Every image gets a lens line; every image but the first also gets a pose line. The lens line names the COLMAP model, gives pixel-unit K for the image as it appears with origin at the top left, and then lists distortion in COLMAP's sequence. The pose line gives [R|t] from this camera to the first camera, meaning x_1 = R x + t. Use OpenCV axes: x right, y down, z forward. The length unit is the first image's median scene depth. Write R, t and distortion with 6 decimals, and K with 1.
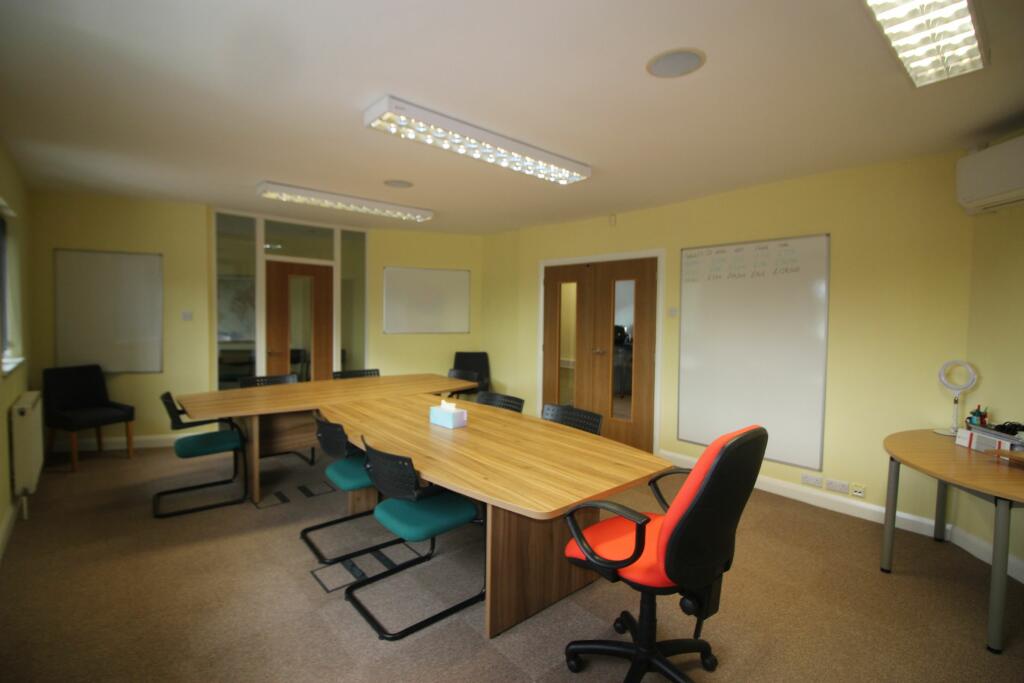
lens RADIAL K [[478.7, 0, 516.7], [0, 478.7, 336.0], [0, 0, 1]] dist [-0.001249, -0.009210]
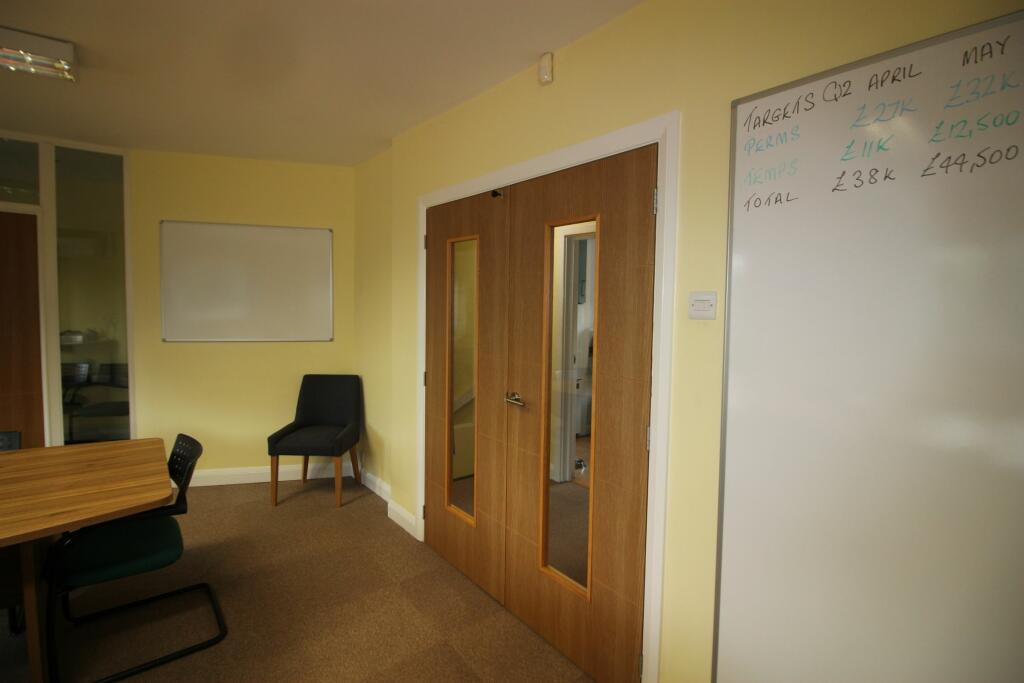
lens RADIAL K [[478.7, 0, 516.7], [0, 478.7, 336.0], [0, 0, 1]] dist [-0.001249, -0.009210]
pose [[0.999176, 0.004589, -0.040335, 0.184946], [-0.003853, 0.999825, 0.018310, -0.030578], [0.040412, -0.018139, 0.999018, 0.580741]]
